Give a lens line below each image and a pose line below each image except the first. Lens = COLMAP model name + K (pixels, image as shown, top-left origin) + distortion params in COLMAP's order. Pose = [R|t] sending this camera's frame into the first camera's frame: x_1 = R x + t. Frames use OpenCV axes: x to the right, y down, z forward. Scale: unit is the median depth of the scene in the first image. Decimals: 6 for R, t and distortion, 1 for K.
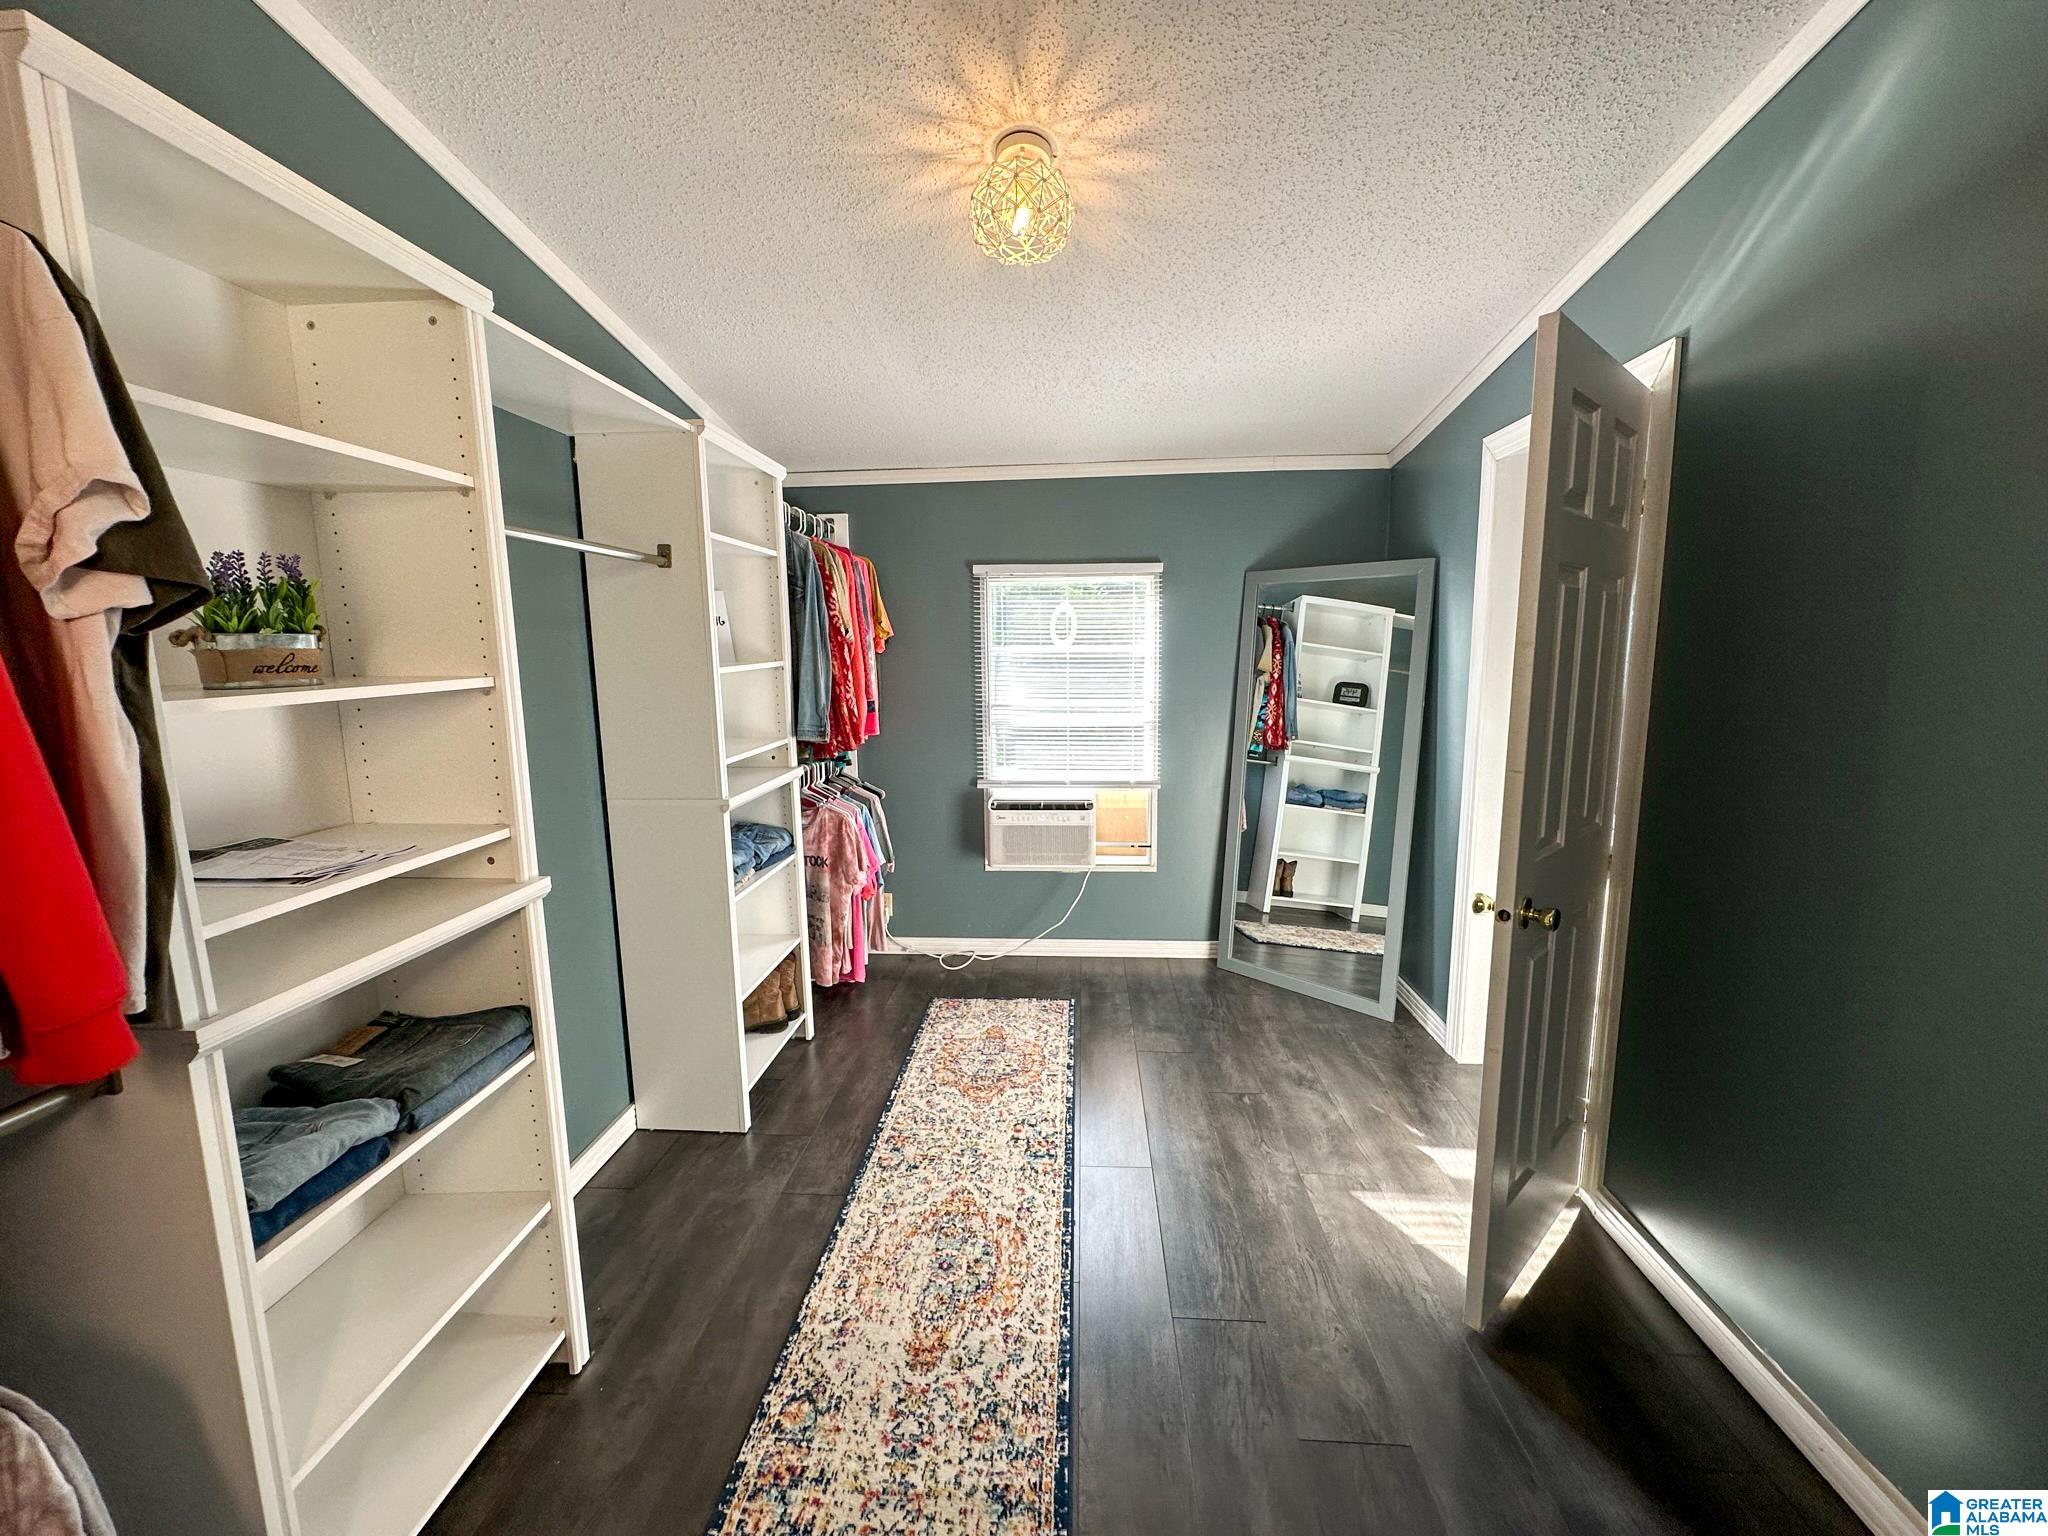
lens RADIAL K [[819.9, 0, 1022.2], [0, 819.9, 766.7], [0, 0, 1]] dist [-0.001694, 0.000578]
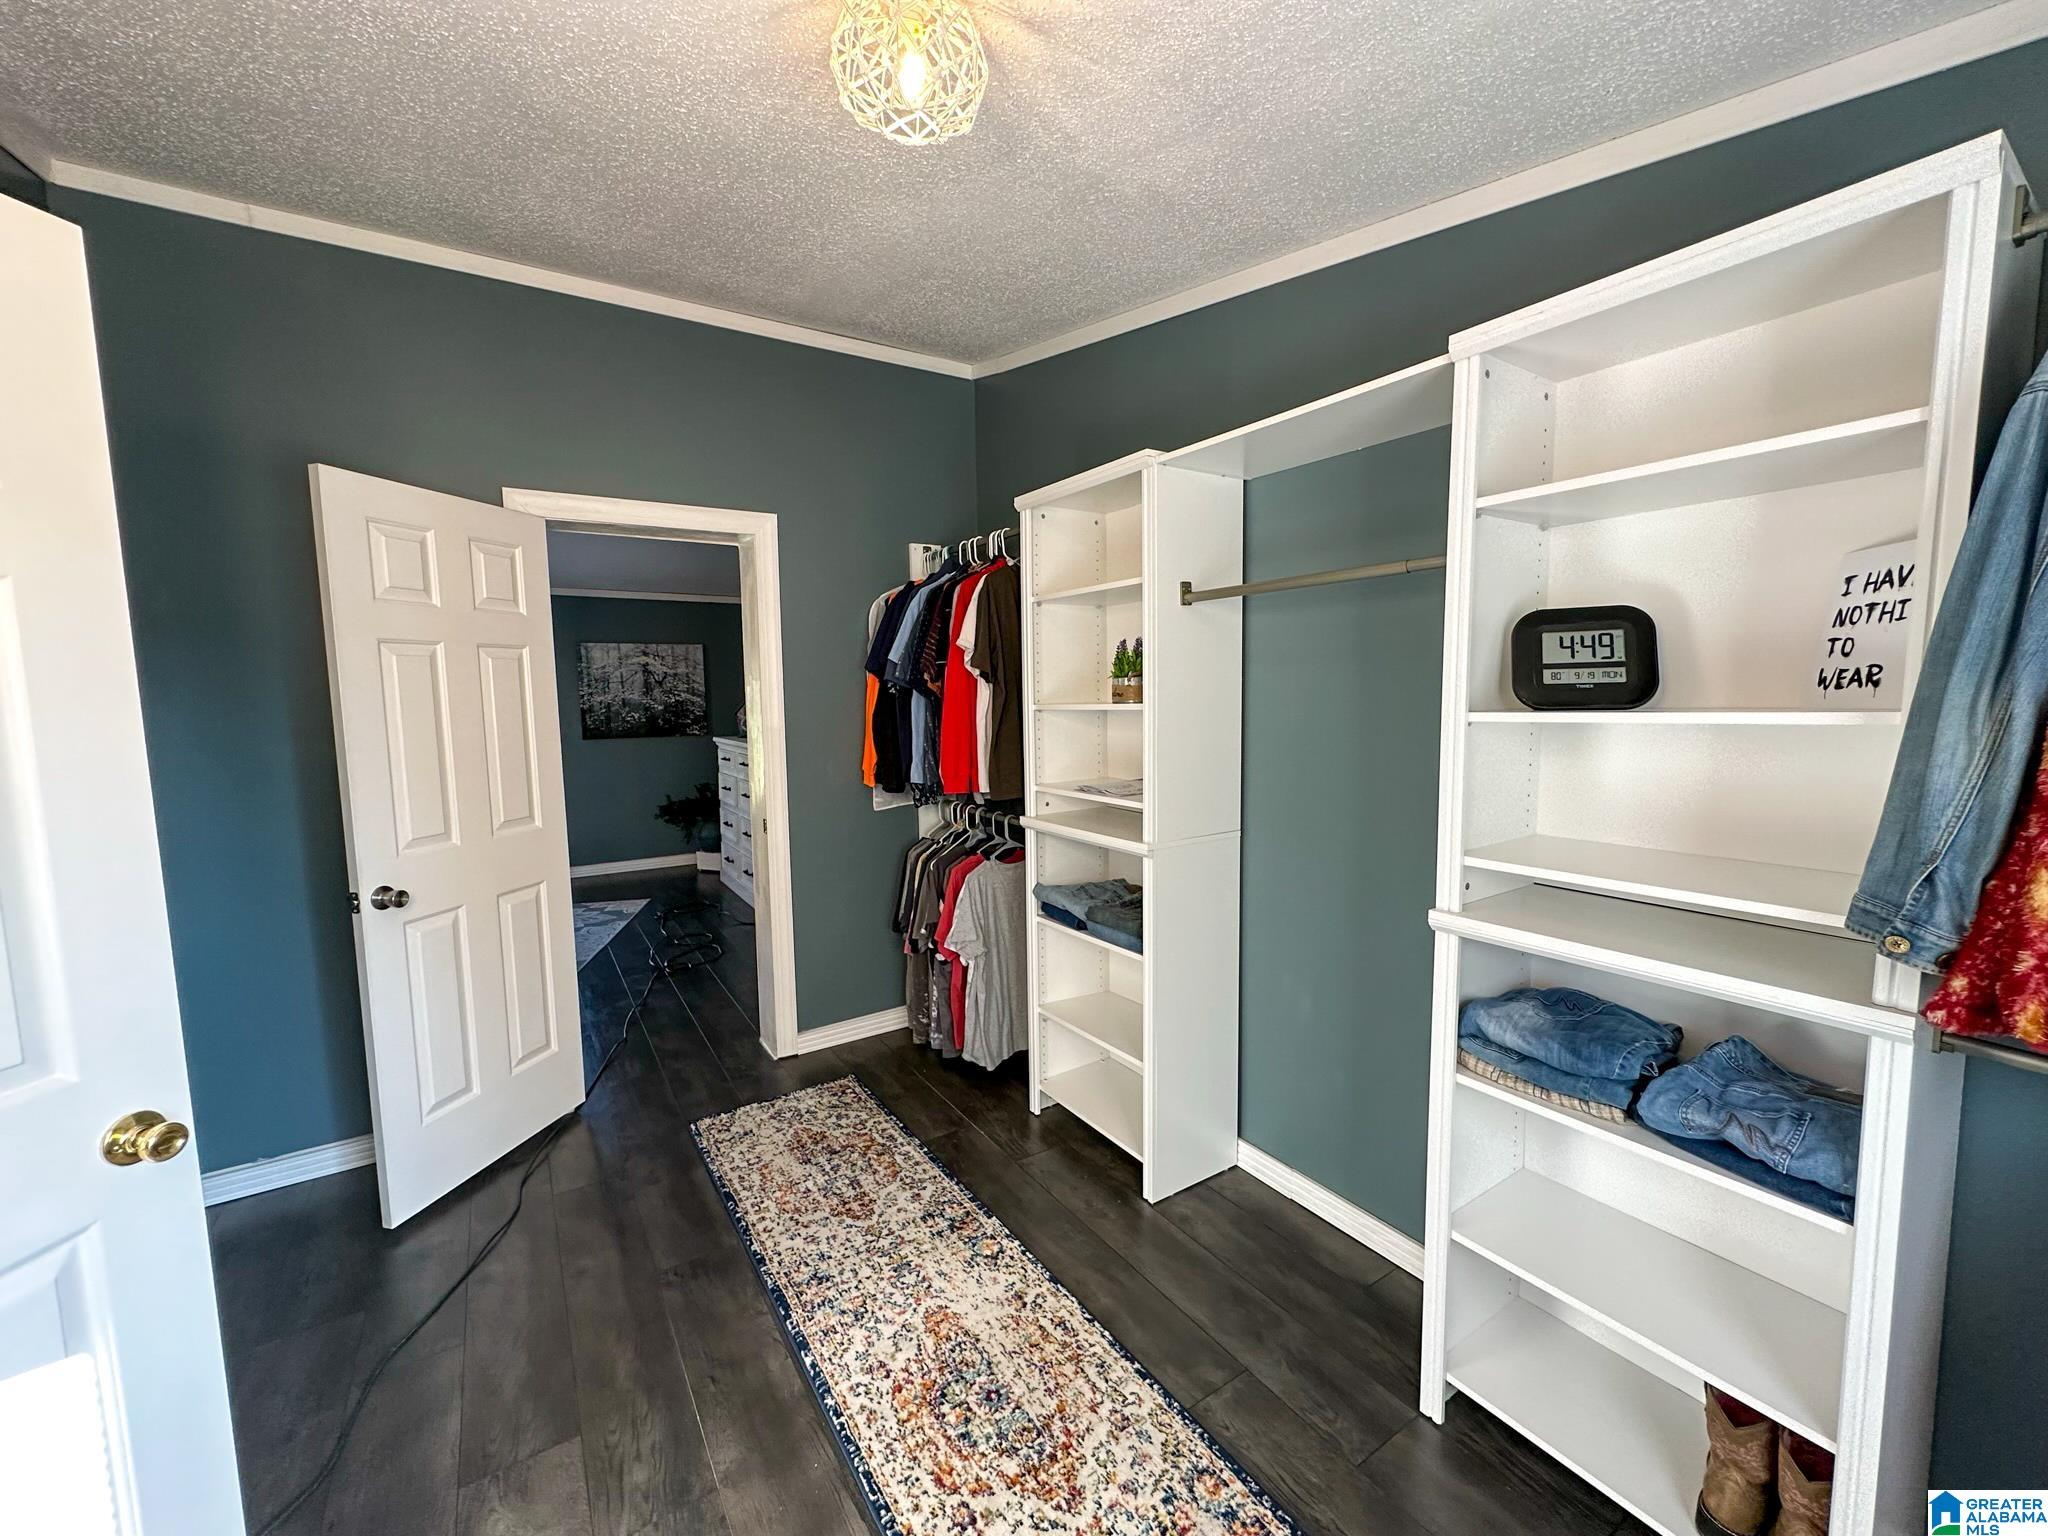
lens RADIAL K [[819.9, 0, 1022.2], [0, 819.9, 766.7], [0, 0, 1]] dist [-0.001694, 0.000578]
pose [[-0.798796, 0.081317, -0.596082, 0.354609], [-0.061738, 0.974511, 0.215676, -0.238213], [0.598426, 0.209082, -0.773415, 1.586474]]
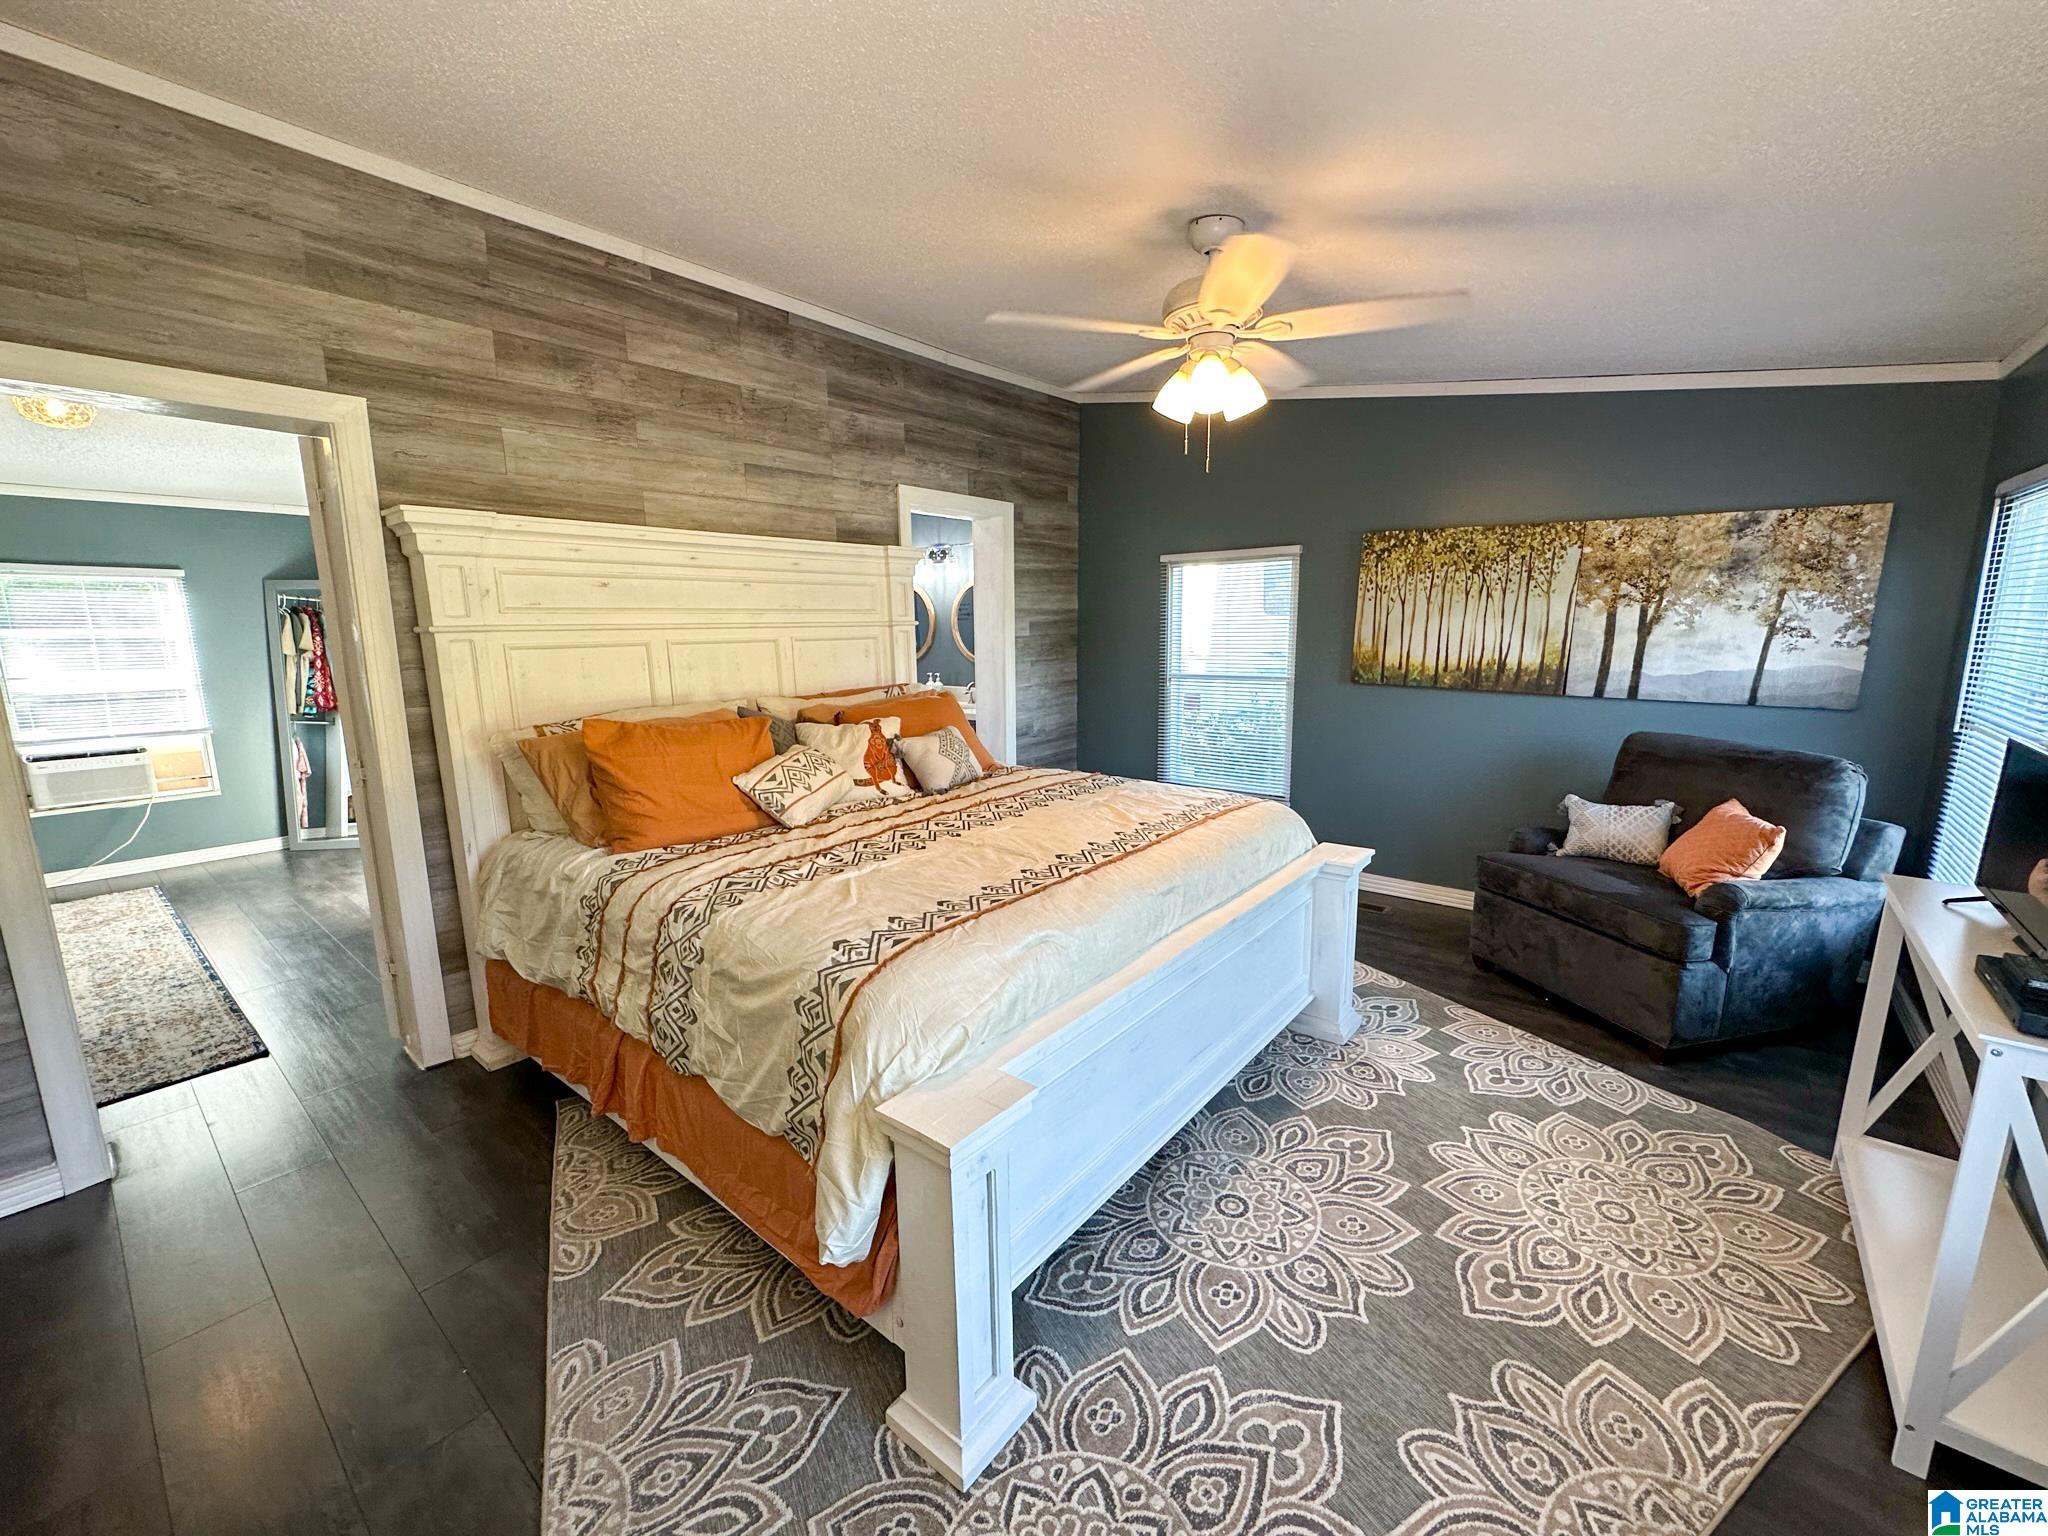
lens RADIAL K [[819.9, 0, 1022.2], [0, 819.9, 766.7], [0, 0, 1]] dist [-0.001694, 0.000578]
pose [[0.573128, -0.132491, 0.808684, -0.423465], [0.117324, 0.989943, 0.079039, 0.323542], [-0.811024, 0.049579, 0.582909, -2.214971]]
